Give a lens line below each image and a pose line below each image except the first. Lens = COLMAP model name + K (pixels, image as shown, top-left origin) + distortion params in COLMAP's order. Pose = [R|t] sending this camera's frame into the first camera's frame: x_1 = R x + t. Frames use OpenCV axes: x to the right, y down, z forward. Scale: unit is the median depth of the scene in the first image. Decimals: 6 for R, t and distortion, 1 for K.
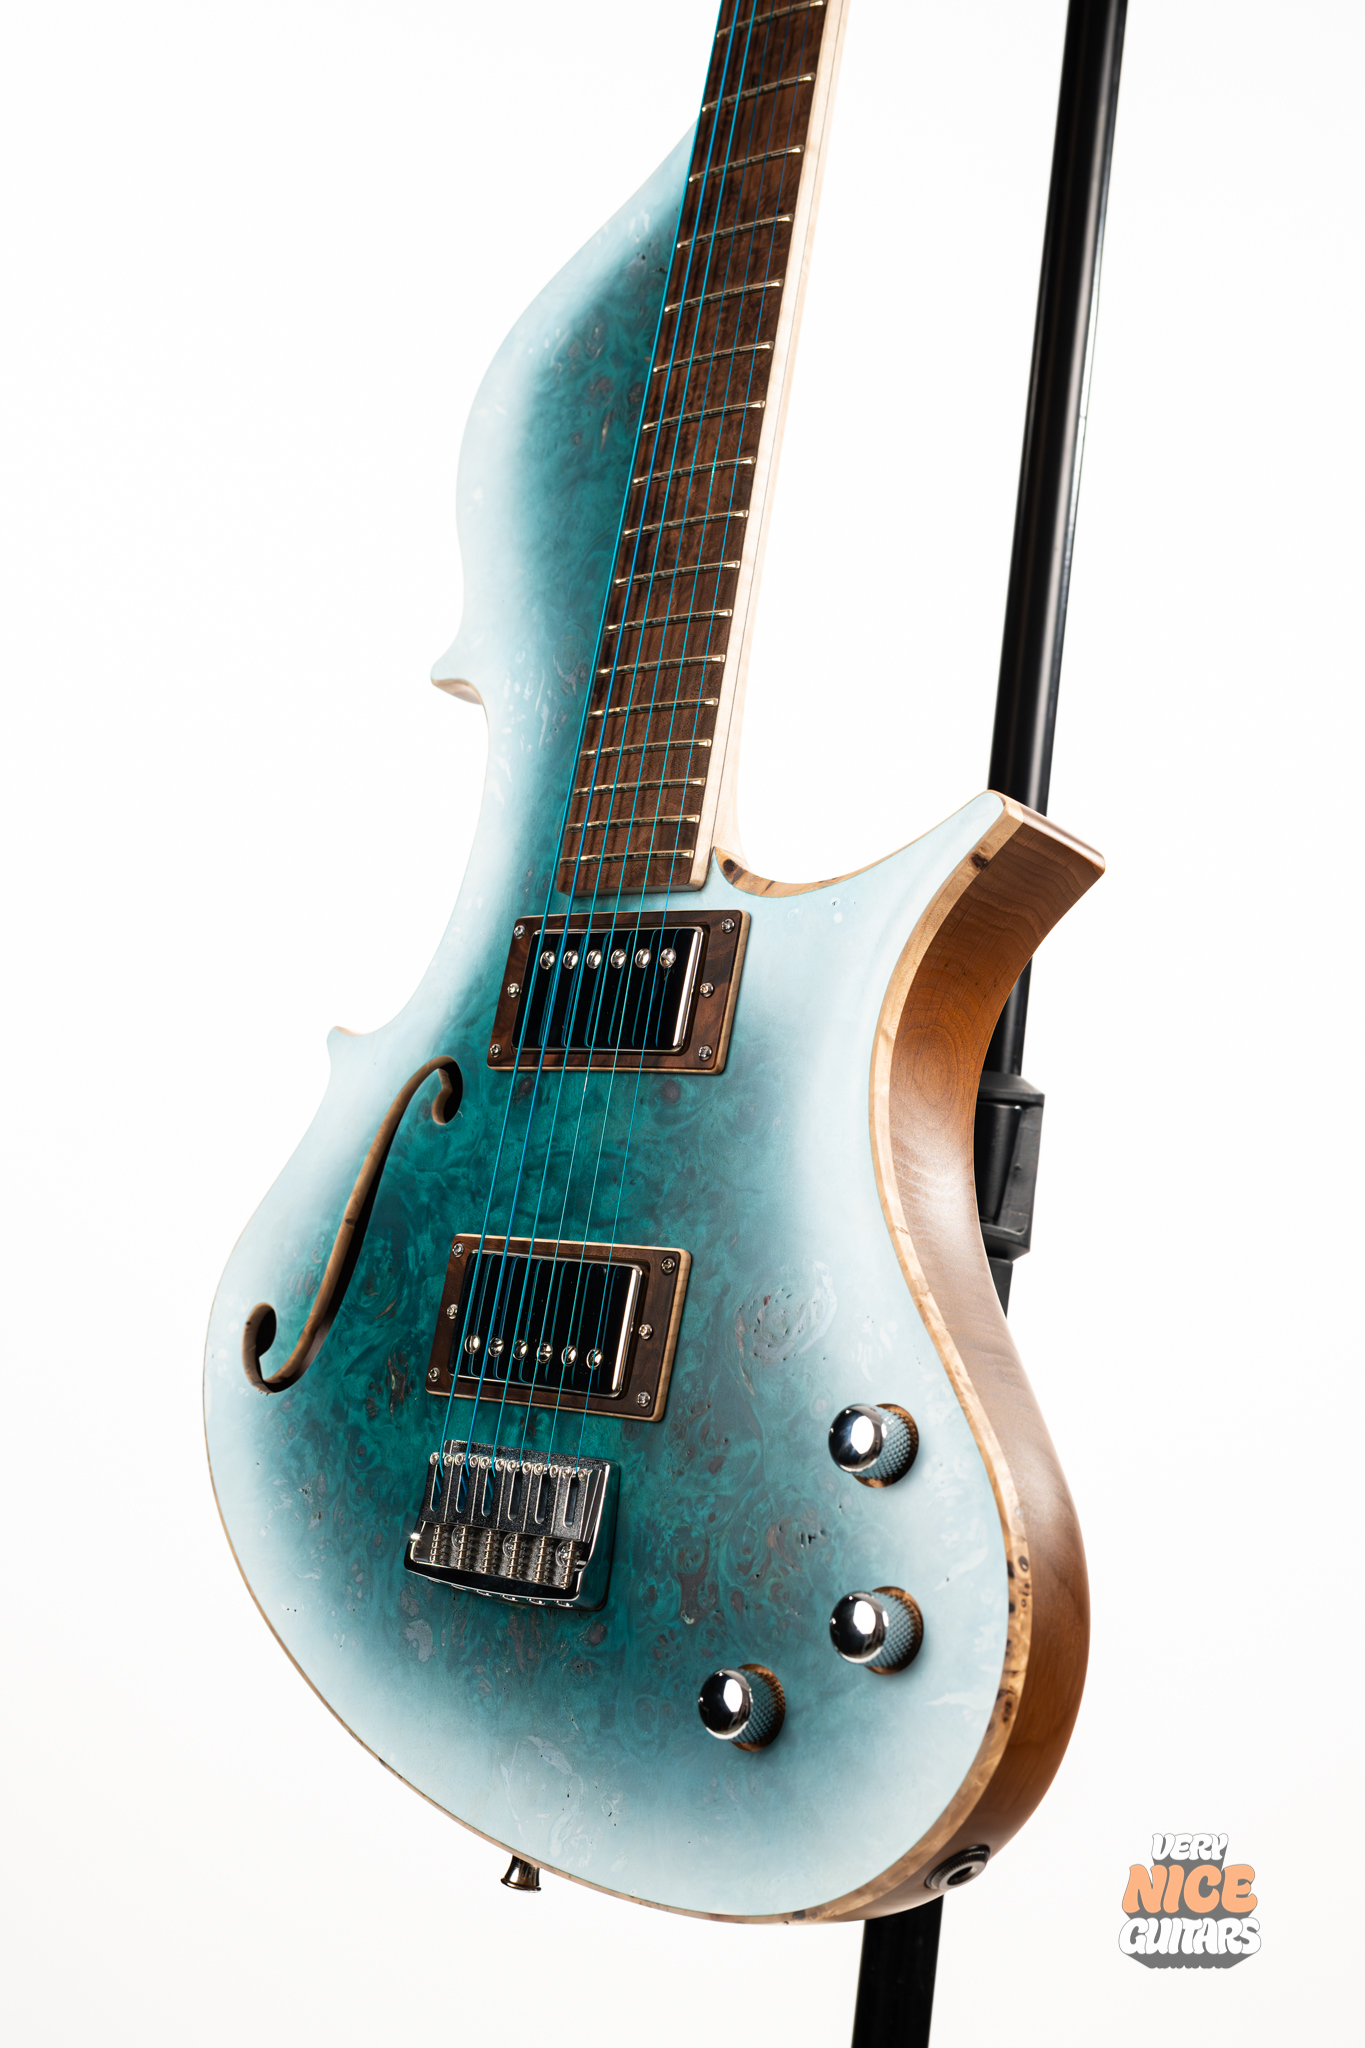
lens RADIAL K [[2919.0, 0, 682.5], [0, 2919.0, 1024.0], [0, 0, 1]] dist [0.106533, -0.326360]
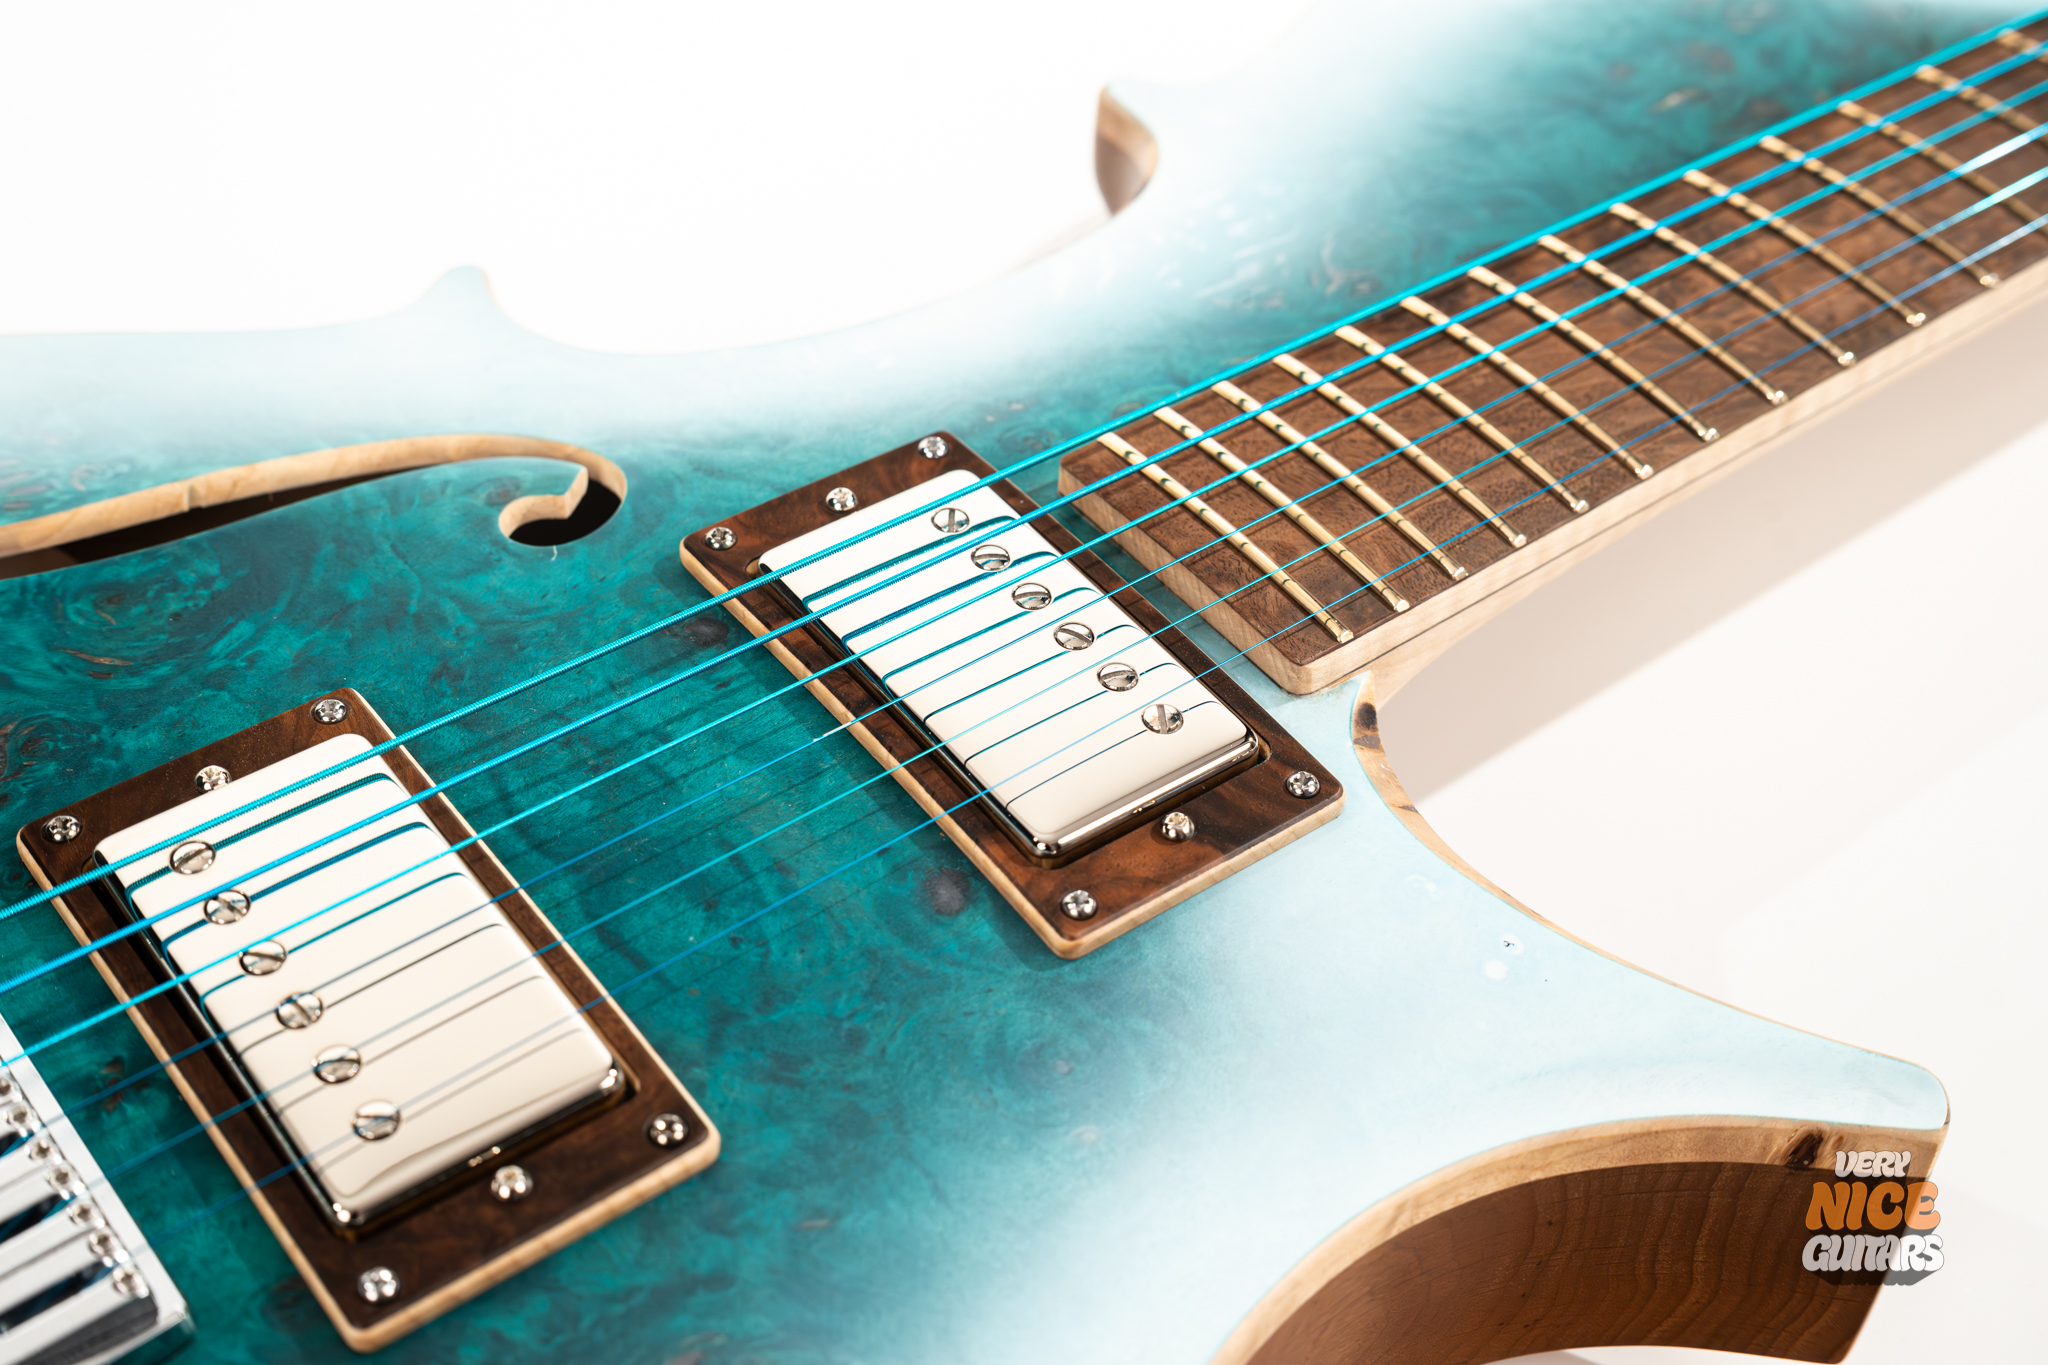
lens RADIAL K [[2982.1, 0, 1030.2], [0, 2982.1, 629.7], [0, 0, 1]] dist [0.108332, -0.380525]
pose [[0.554813, 0.825502, 0.103580, -0.075615], [-0.783326, 0.560256, -0.269284, 0.110834], [-0.280326, 0.068265, 0.957474, 0.533701]]
